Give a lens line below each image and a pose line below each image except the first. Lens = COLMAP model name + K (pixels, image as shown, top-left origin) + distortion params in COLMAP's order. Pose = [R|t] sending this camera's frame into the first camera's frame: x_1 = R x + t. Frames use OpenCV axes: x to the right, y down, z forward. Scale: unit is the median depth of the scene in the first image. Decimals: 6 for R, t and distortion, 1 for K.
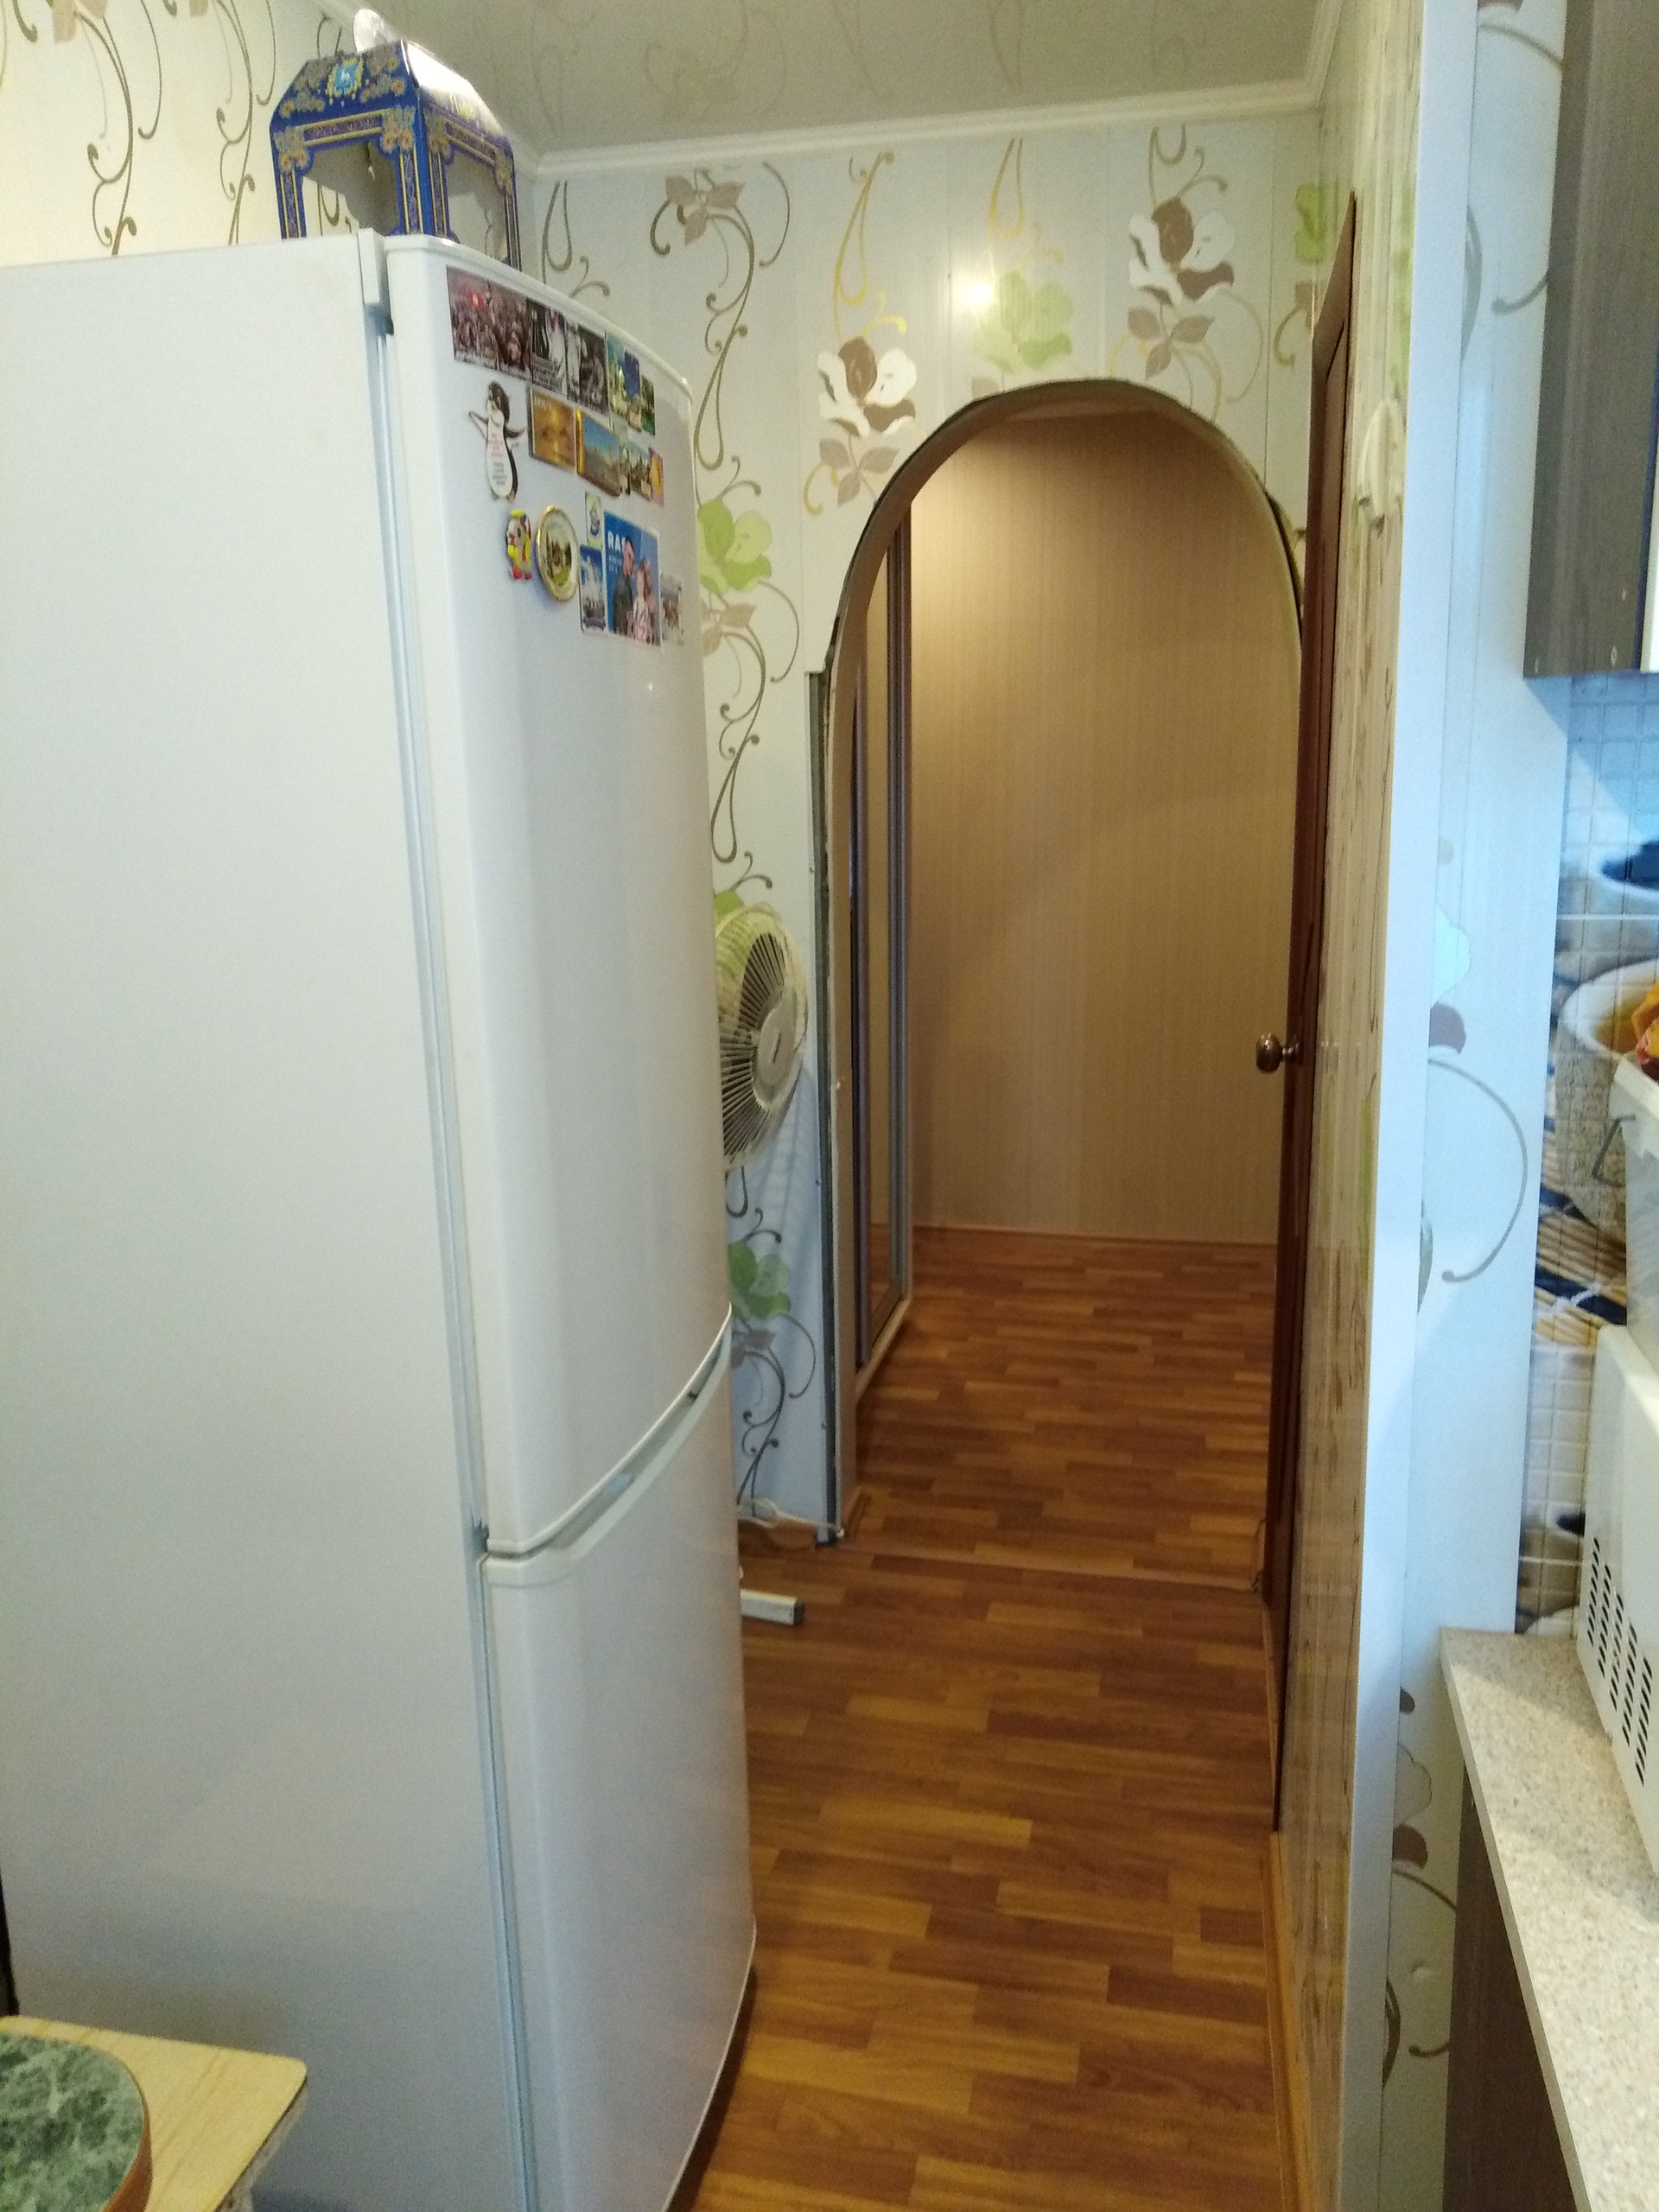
lens RADIAL K [[1647.5, 0, 829.5], [0, 1647.5, 1106.0], [0, 0, 1]] dist [0.004053, -0.001631]
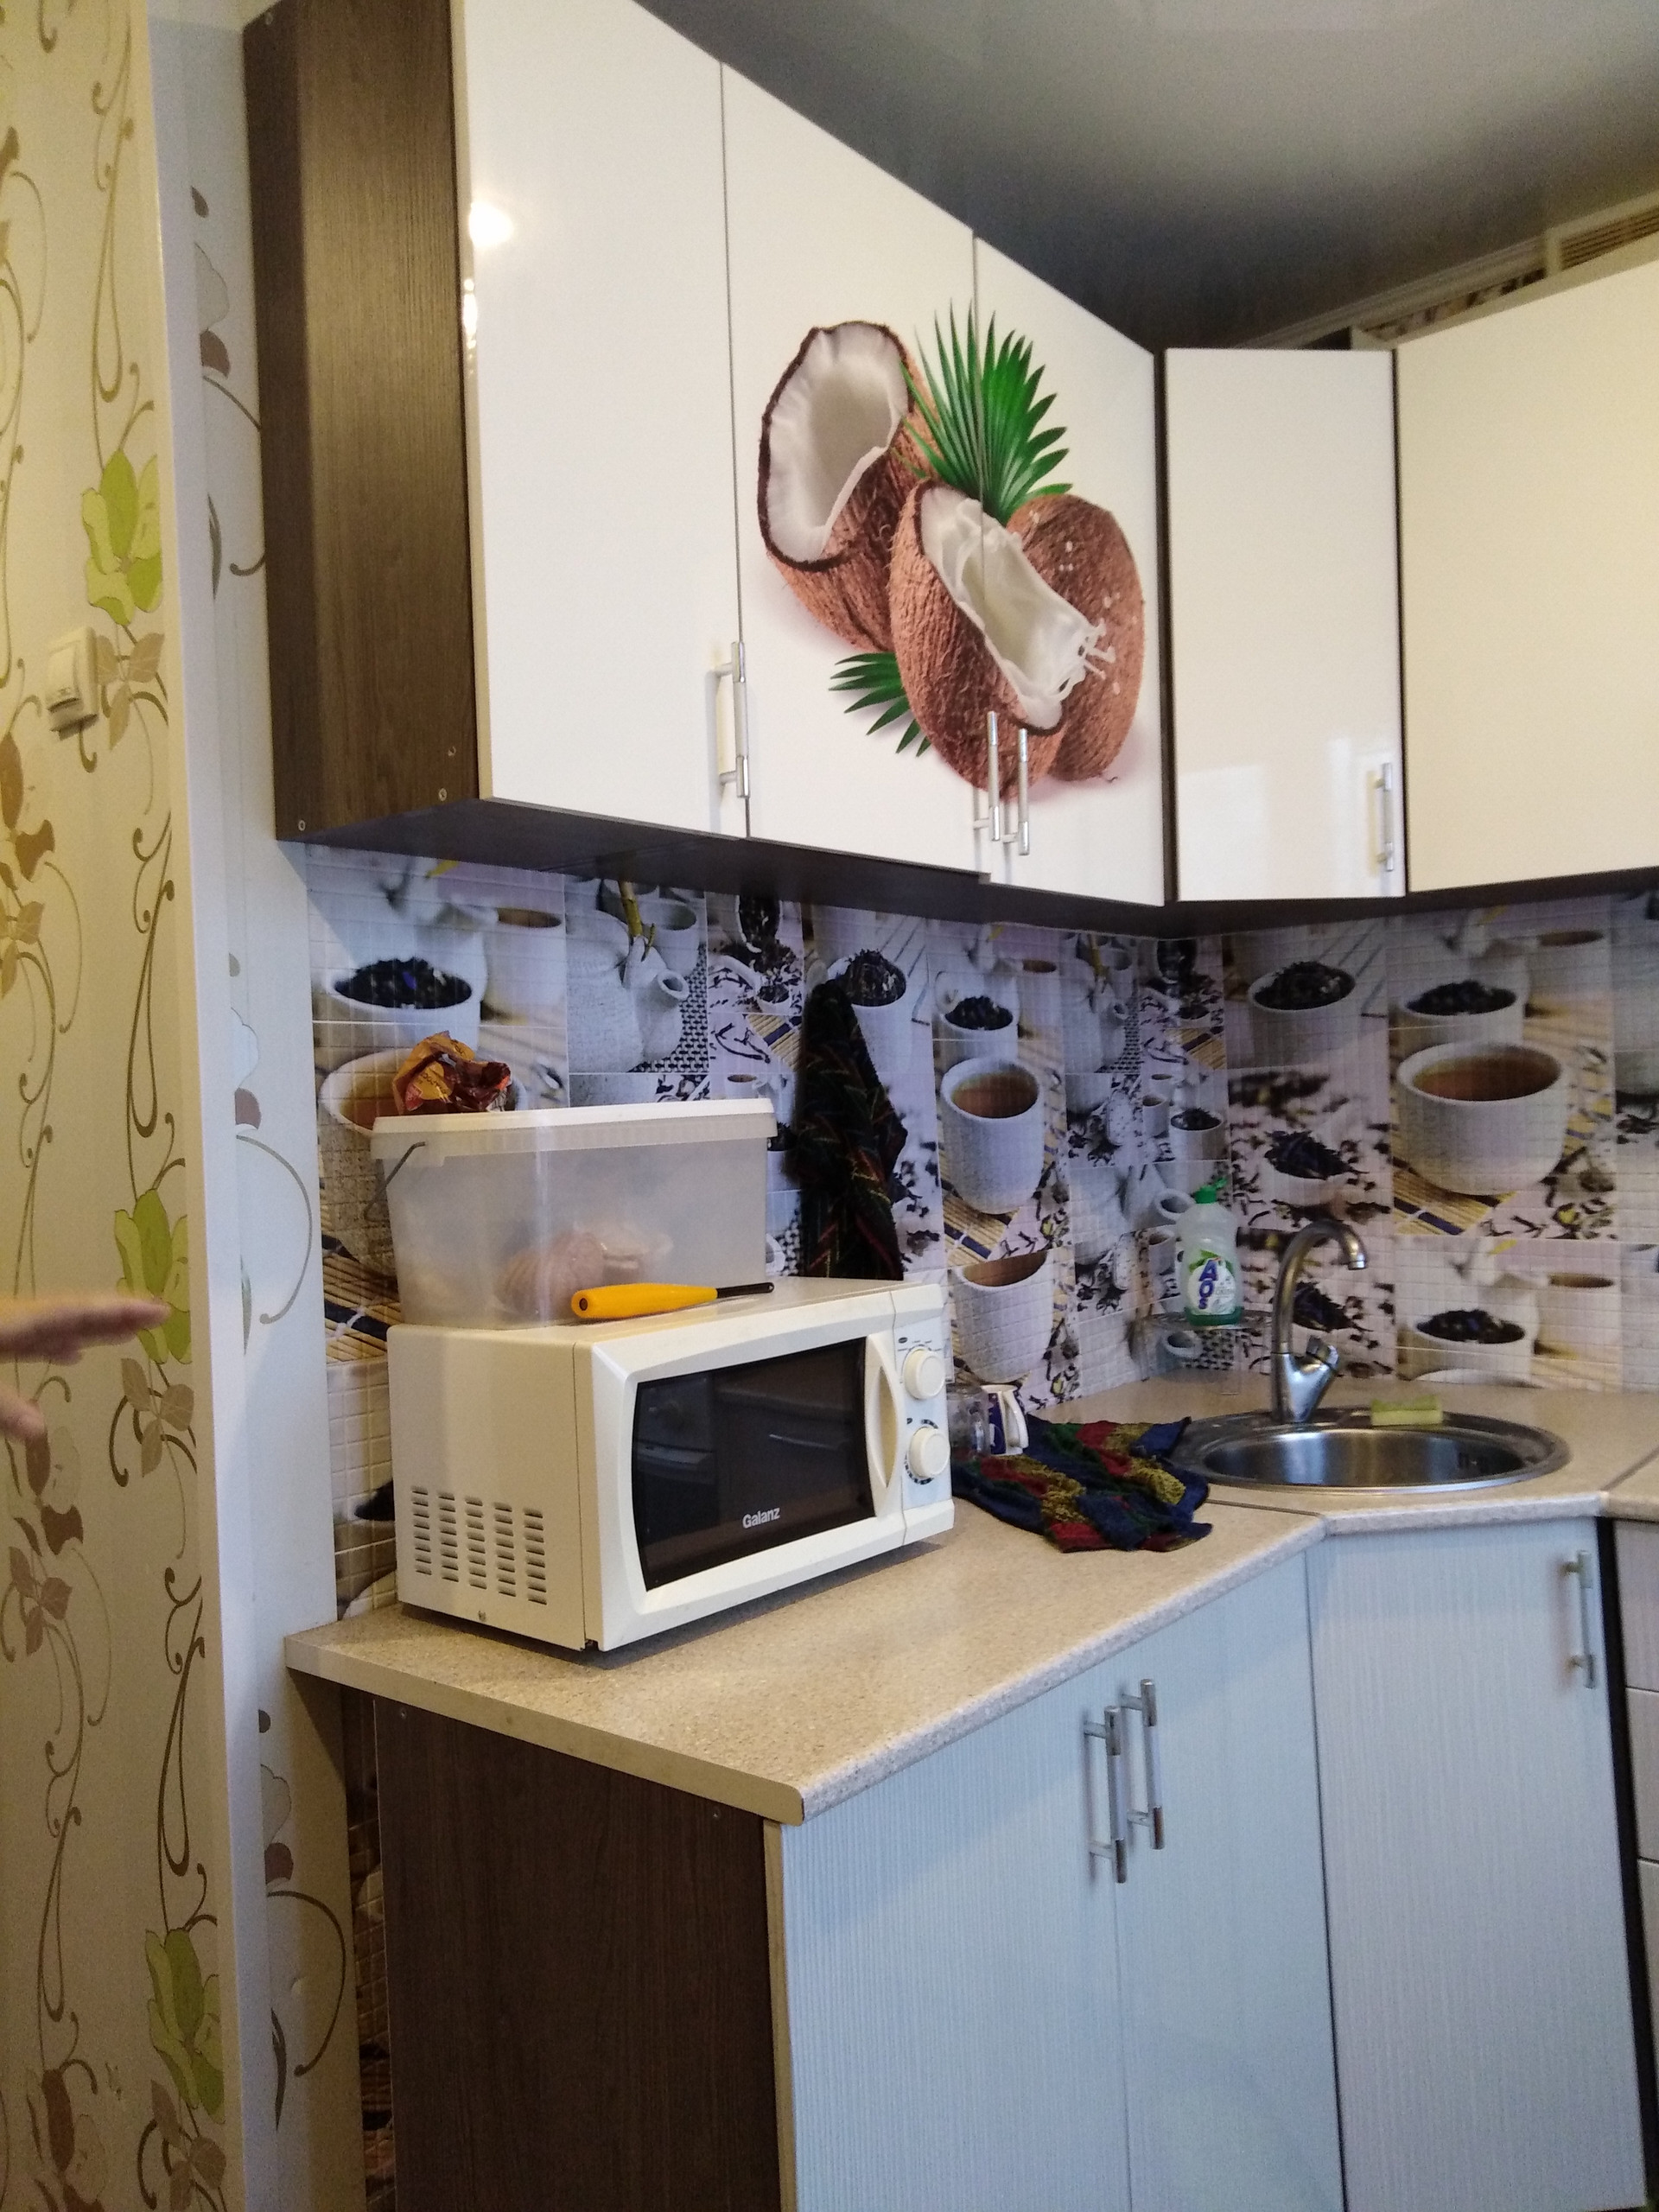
lens RADIAL K [[1647.5, 0, 829.5], [0, 1647.5, 1106.0], [0, 0, 1]] dist [0.004053, -0.001631]
pose [[0.465318, 0.009889, 0.885089, -0.590212], [0.214516, 0.968868, -0.123602, 0.225926], [-0.858756, 0.247380, 0.448710, 0.084398]]
